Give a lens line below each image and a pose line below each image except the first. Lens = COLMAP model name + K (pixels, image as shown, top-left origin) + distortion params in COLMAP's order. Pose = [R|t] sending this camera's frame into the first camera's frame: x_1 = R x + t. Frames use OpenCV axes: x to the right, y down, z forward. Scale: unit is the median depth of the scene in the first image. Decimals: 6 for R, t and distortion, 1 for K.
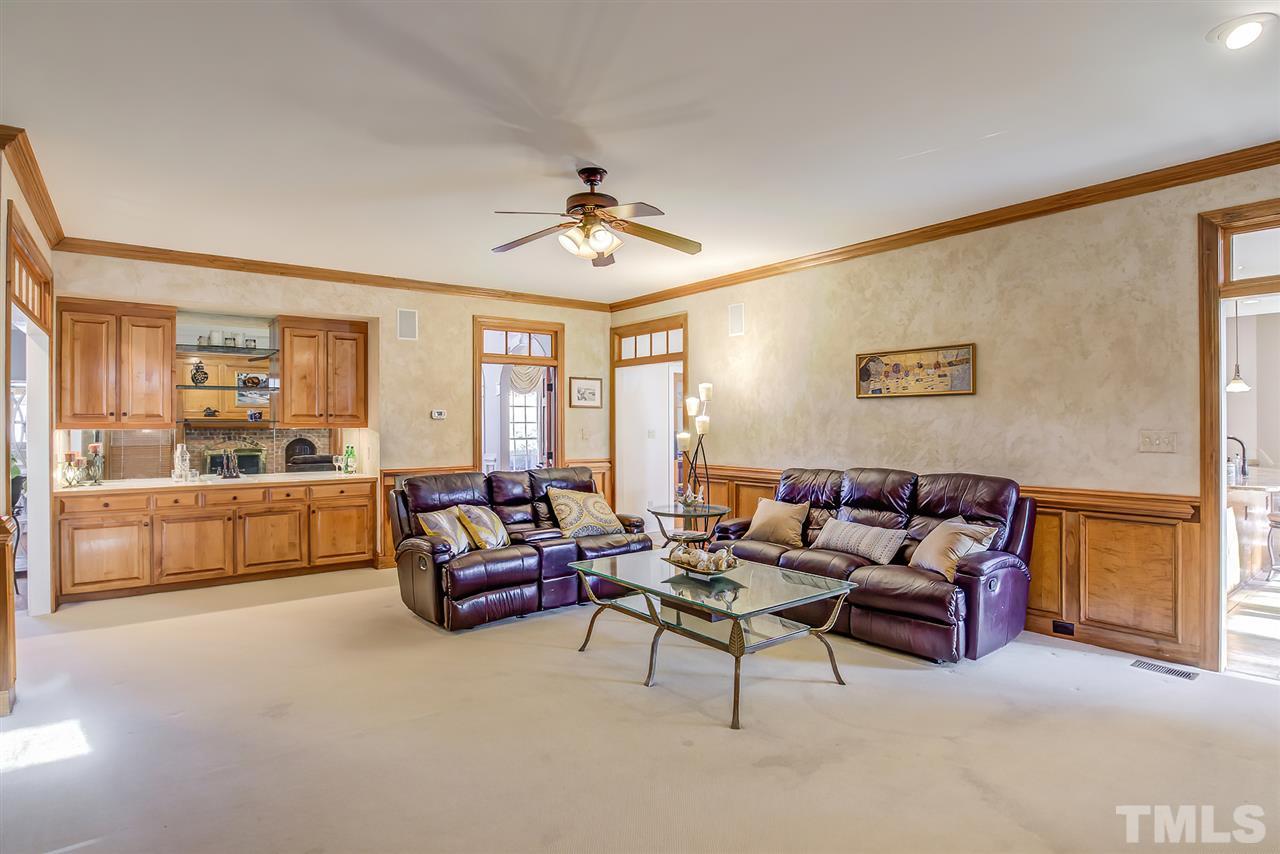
lens RADIAL K [[649.1, 0, 637.4], [0, 649.1, 425.5], [0, 0, 1]] dist [-0.030530, 0.001293]
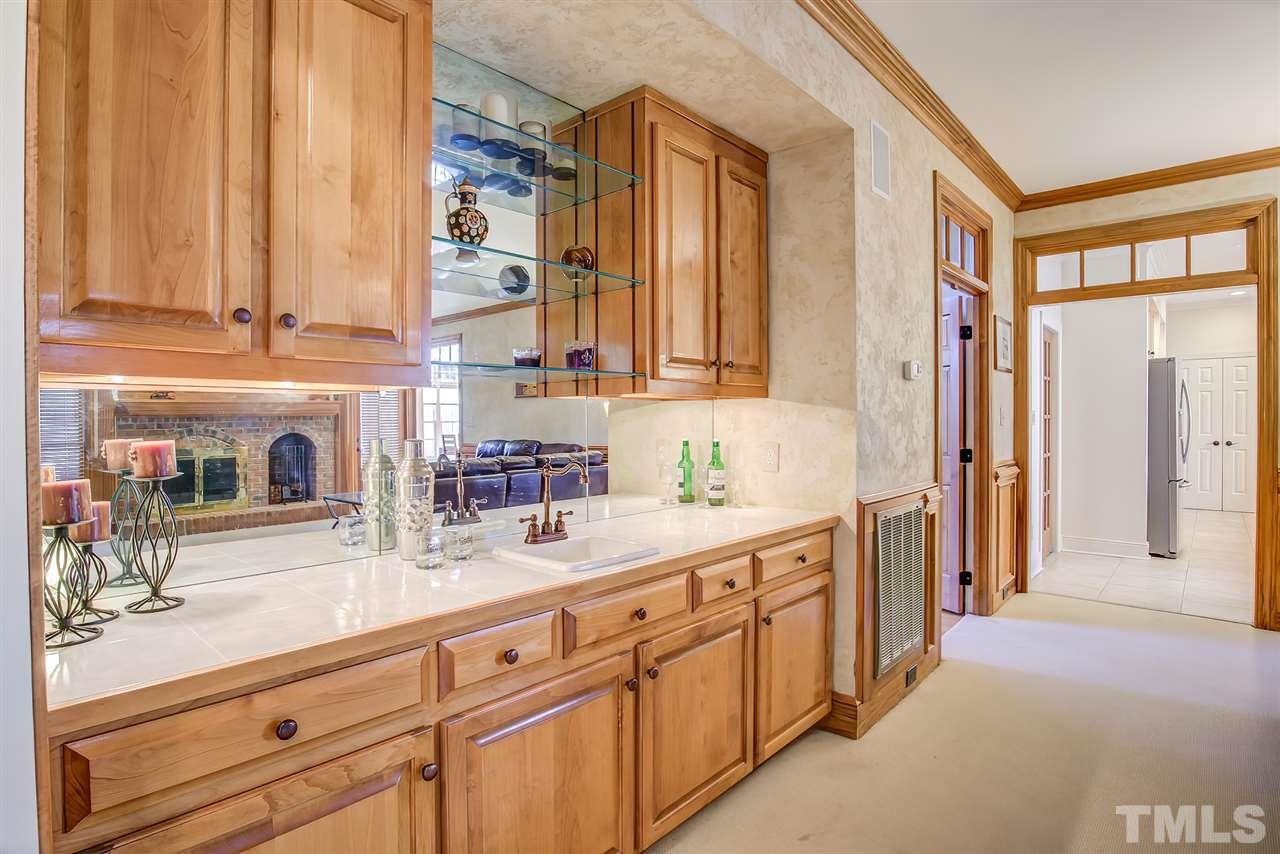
lens RADIAL K [[649.1, 0, 650.1], [0, 649.1, 427.3], [0, 0, 1]] dist [-0.030530, 0.001293]
pose [[0.985740, -0.003749, 0.168234, -0.594679], [0.001977, 0.999941, 0.010700, 0.018391], [-0.168264, -0.010215, 0.985689, 0.610946]]
